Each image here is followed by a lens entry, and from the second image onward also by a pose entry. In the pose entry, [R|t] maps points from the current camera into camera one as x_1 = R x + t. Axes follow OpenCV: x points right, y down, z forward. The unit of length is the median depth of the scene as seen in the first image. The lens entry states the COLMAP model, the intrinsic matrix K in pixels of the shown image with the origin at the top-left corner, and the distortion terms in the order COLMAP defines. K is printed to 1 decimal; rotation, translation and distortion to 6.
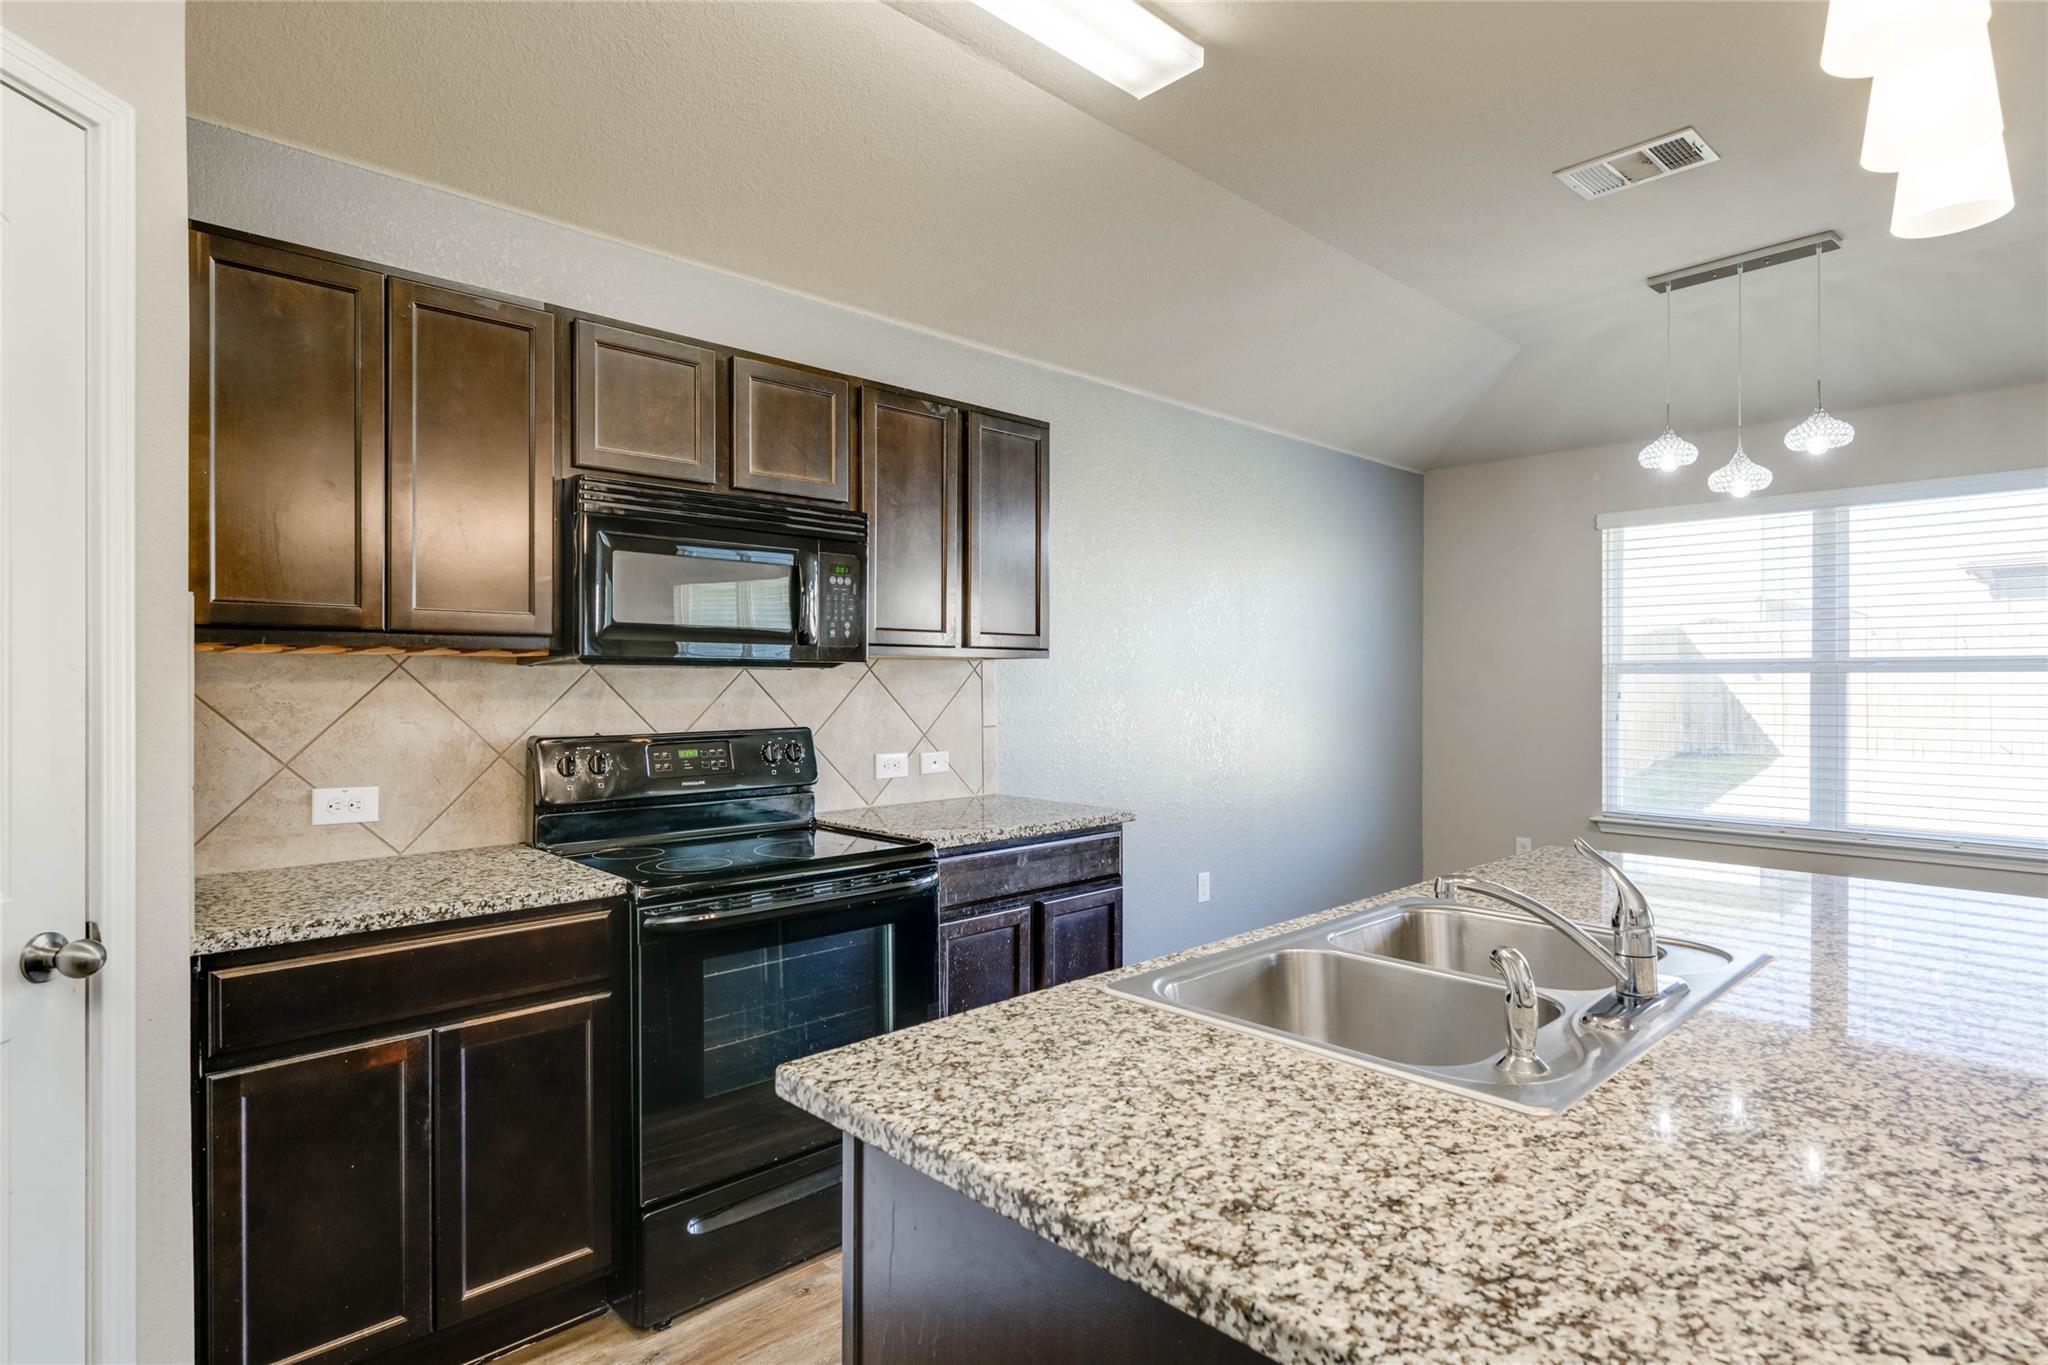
lens RADIAL K [[1097.4, 0, 1094.5], [0, 1097.4, 682.5], [0, 0, 1]] dist [-0.002086, -0.000043]
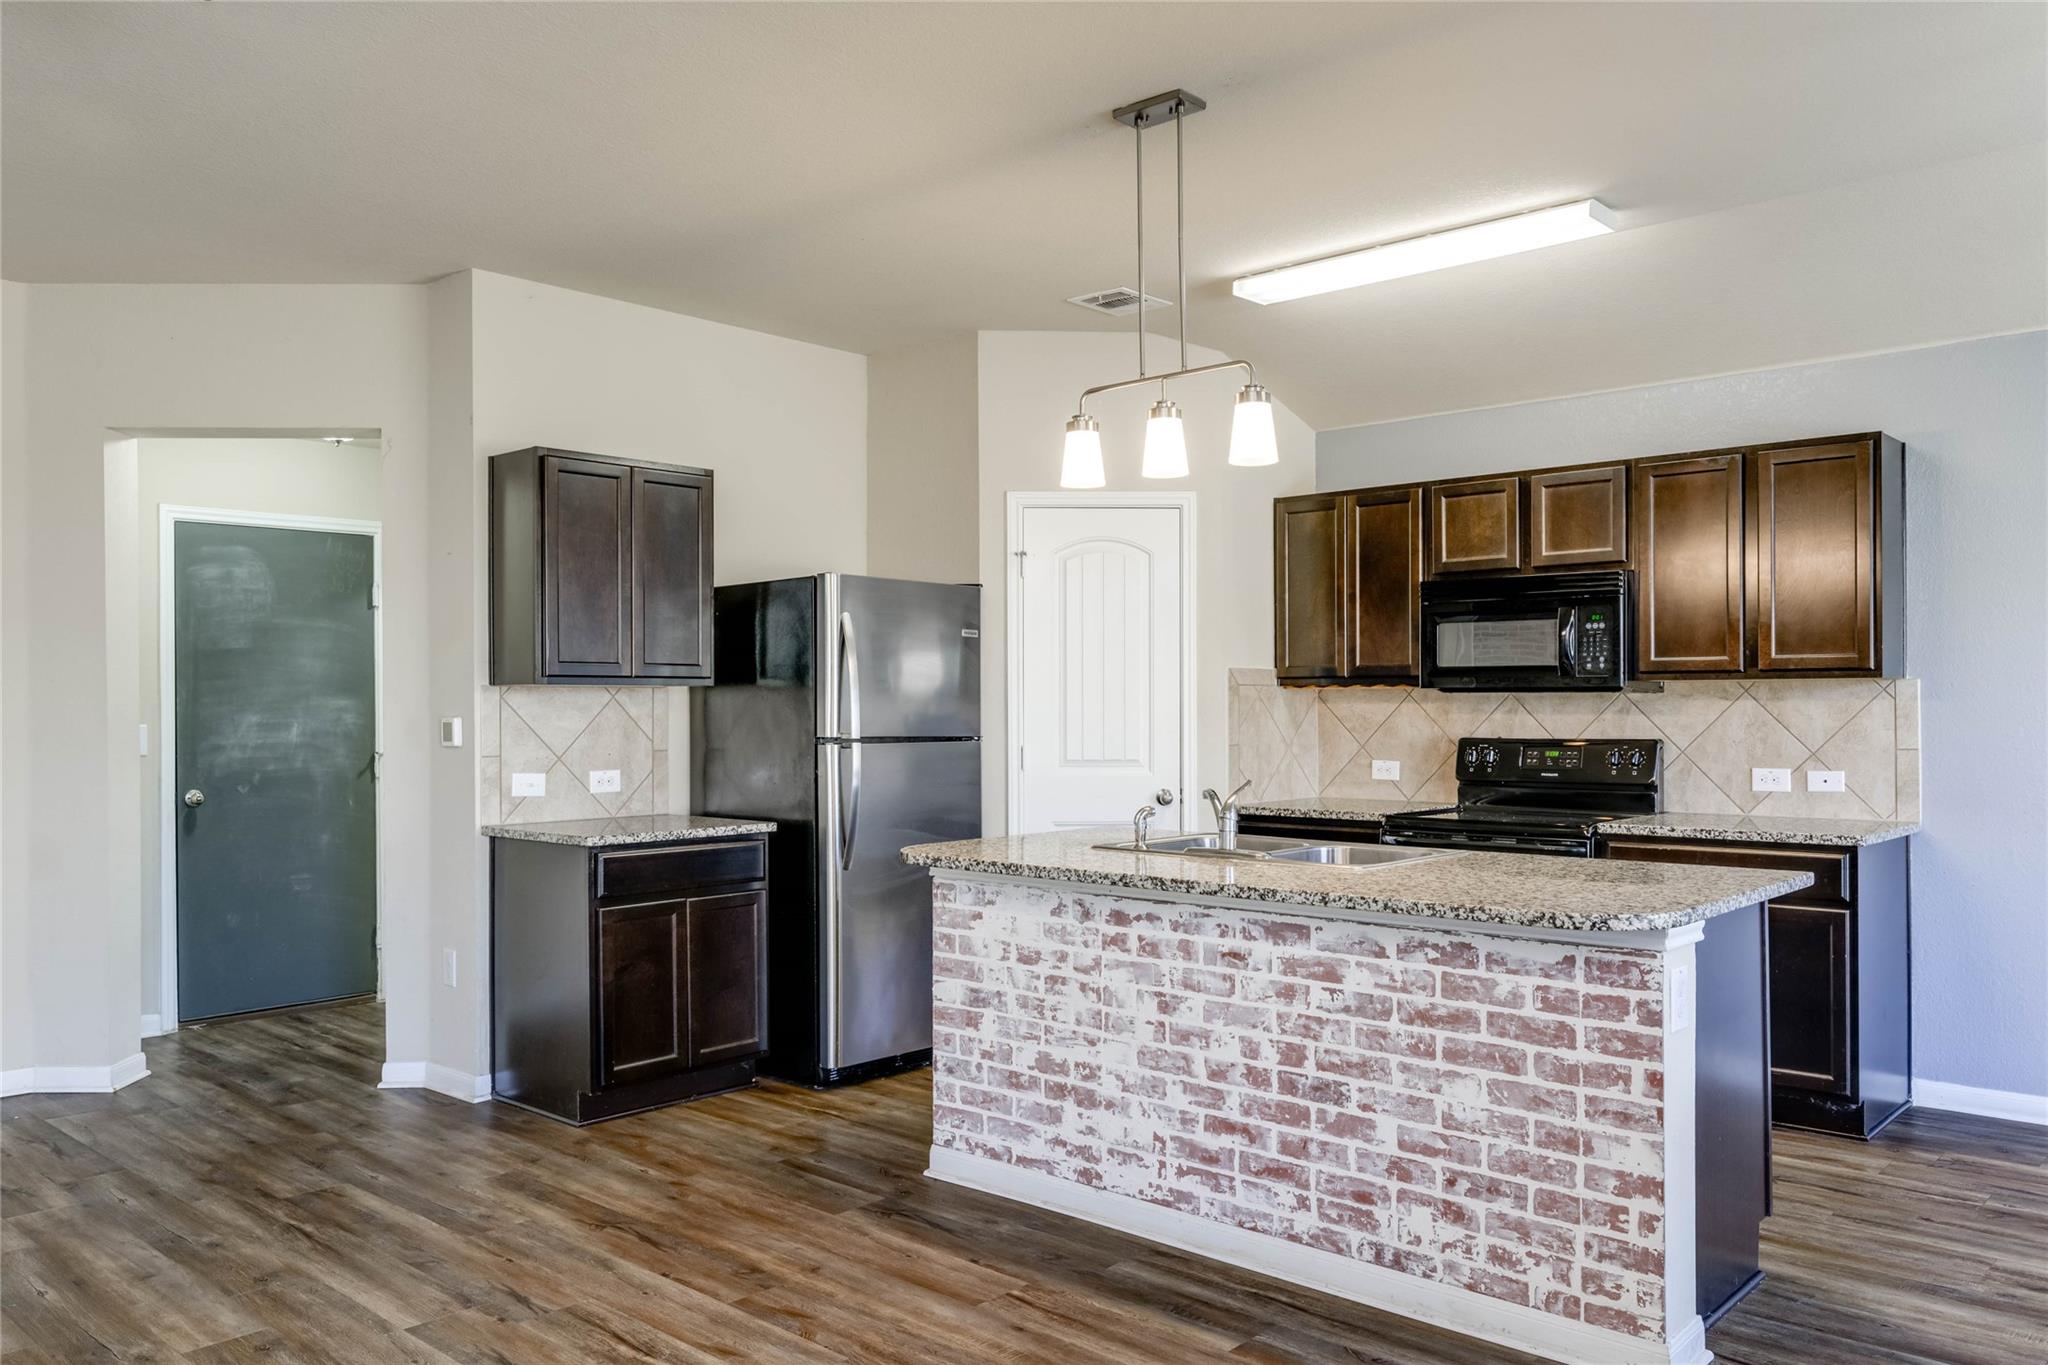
lens RADIAL K [[1529.0, 0, 1014.3], [0, 1529.0, 703.8], [0, 0, 1]] dist [-0.004362, 0.001225]
pose [[0.020623, -0.001062, -0.999787, 1.532803], [-0.000391, 0.999999, -0.001070, 0.002851], [0.999787, 0.000413, 0.020623, 0.260258]]
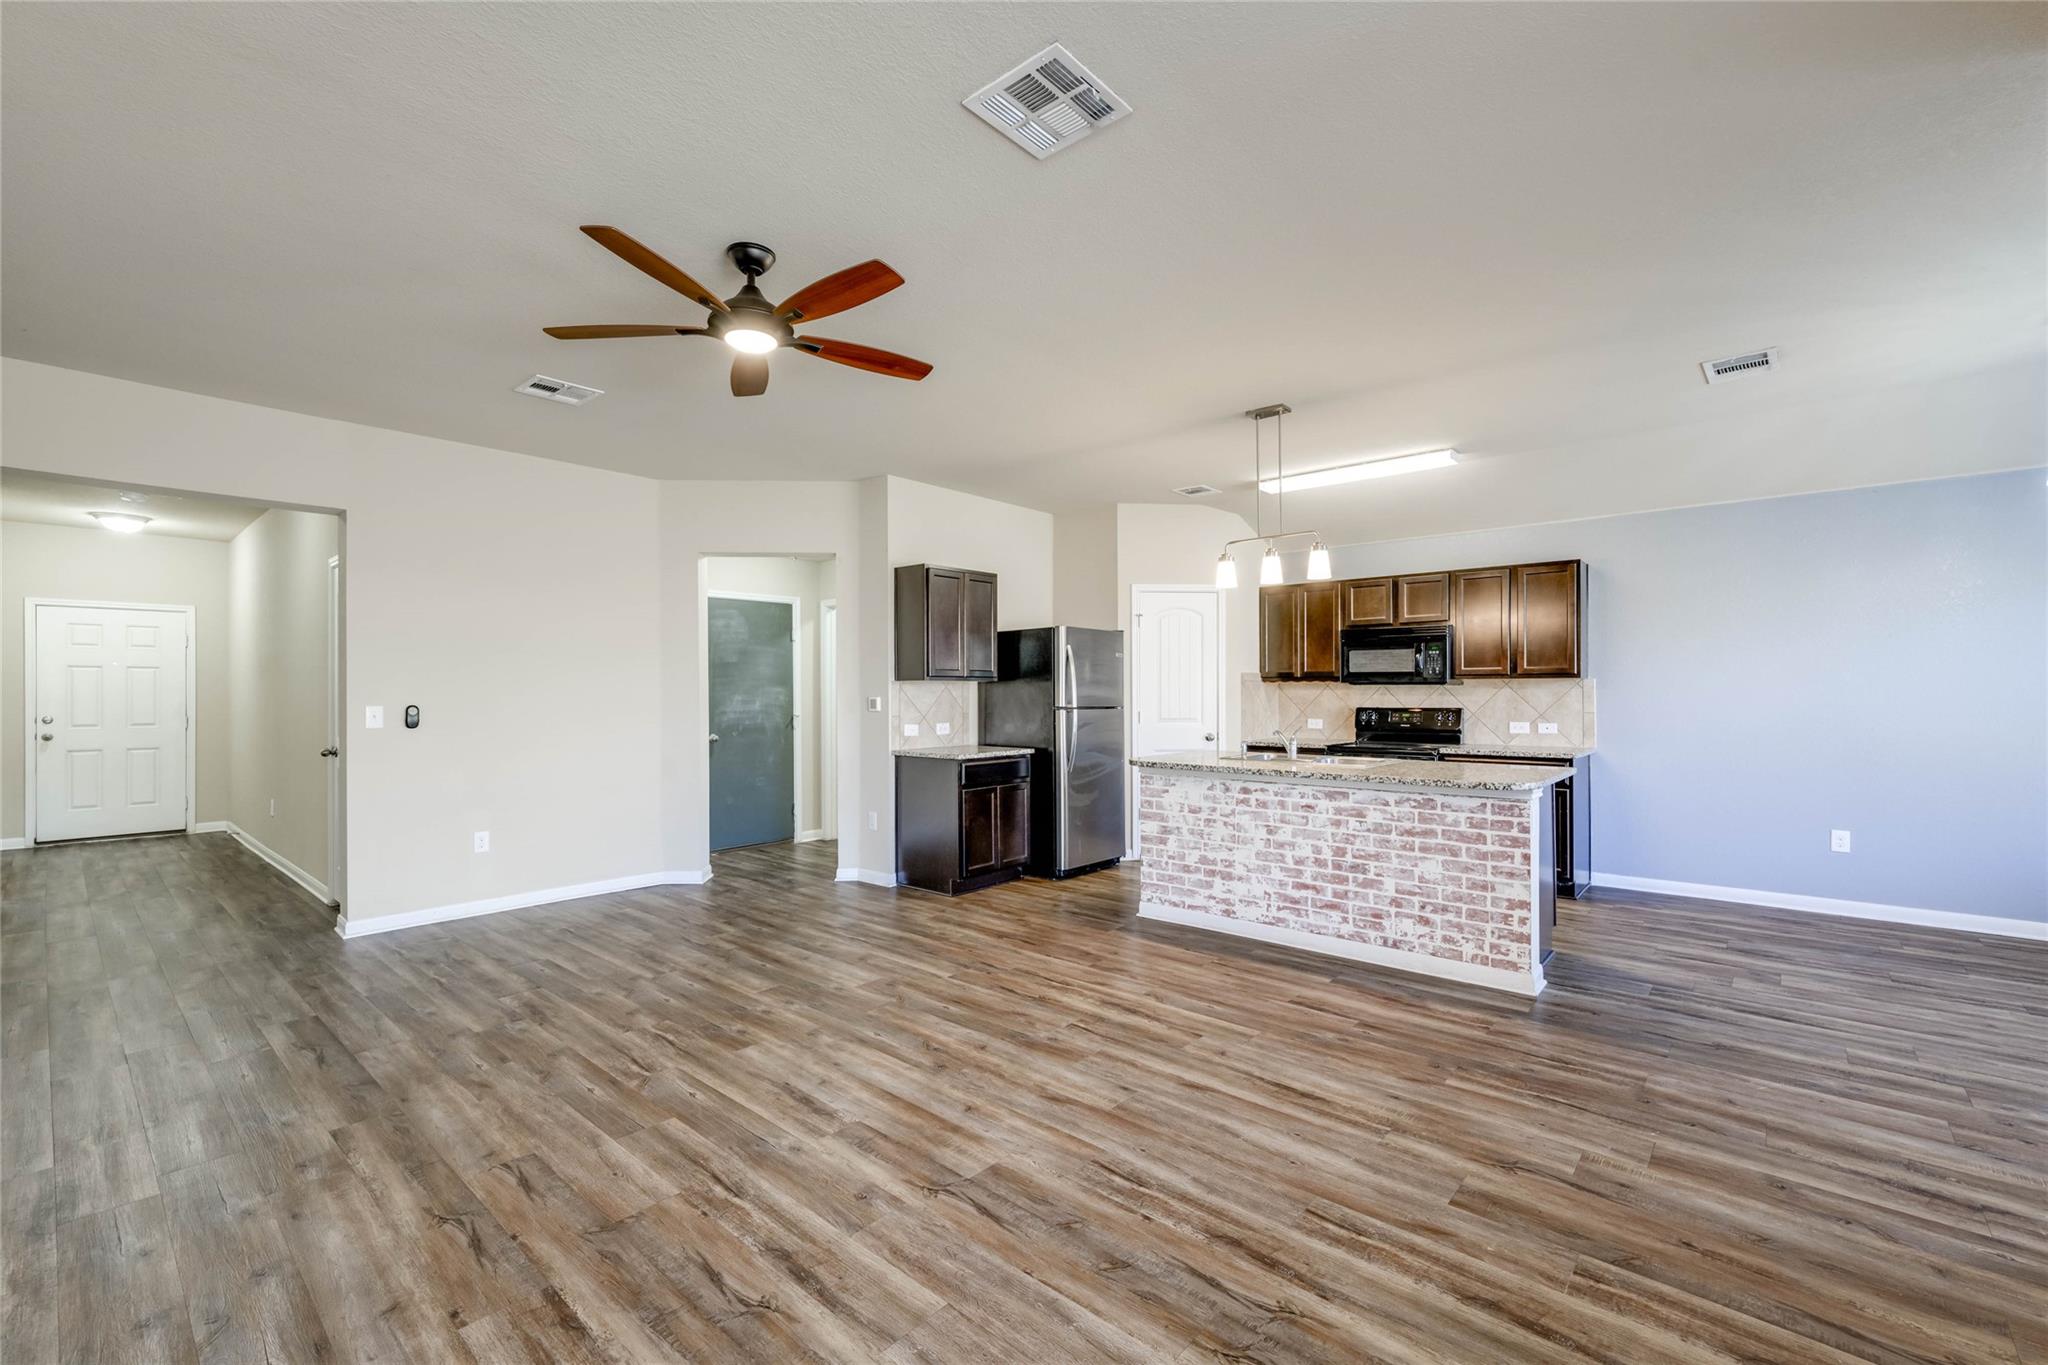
lens RADIAL K [[863.3, 0, 1019.4], [0, 863.3, 692.5], [0, 0, 1]] dist [-0.001437, 0.000321]
pose [[0.040788, 0.000573, -0.999168, 1.777204], [-0.001007, 0.999999, 0.000532, 0.005454], [0.999167, 0.000984, 0.040788, -0.093630]]
